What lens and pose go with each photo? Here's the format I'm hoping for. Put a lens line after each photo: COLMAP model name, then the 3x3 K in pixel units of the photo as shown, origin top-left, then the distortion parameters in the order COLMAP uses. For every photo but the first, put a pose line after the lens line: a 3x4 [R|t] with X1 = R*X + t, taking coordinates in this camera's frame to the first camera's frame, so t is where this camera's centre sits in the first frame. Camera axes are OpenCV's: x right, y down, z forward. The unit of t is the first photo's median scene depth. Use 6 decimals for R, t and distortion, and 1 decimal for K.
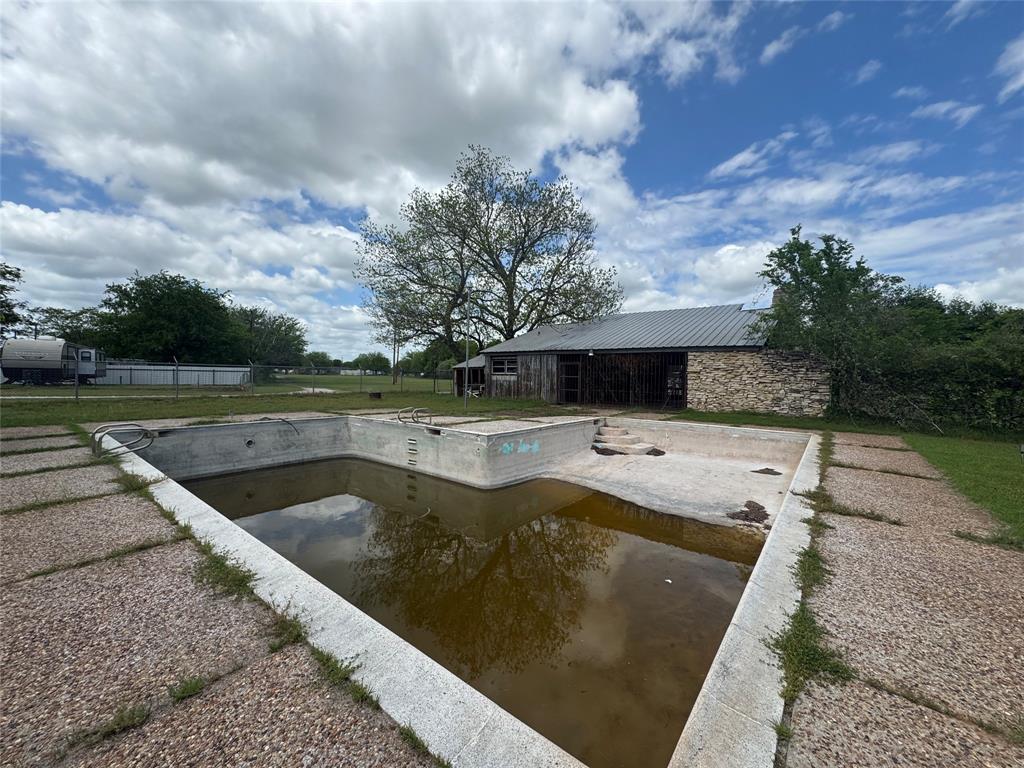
lens RADIAL K [[411.6, 0, 512.0], [0, 411.6, 384.0], [0, 0, 1]] dist [-0.000206, -0.000022]
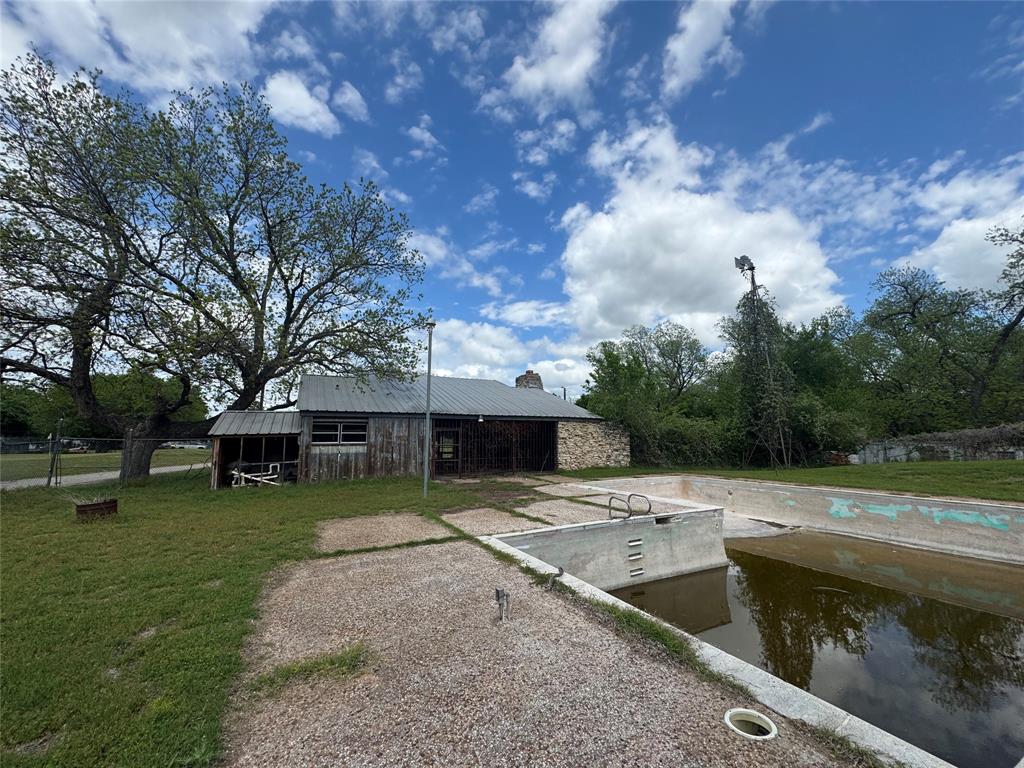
lens RADIAL K [[411.6, 0, 512.0], [0, 411.6, 384.0], [0, 0, 1]] dist [-0.000206, -0.000022]
pose [[0.412415, 0.100662, 0.905418, -0.743748], [0.030606, 0.991784, -0.124205, -0.041254], [-0.910482, 0.078936, 0.405946, 0.635207]]
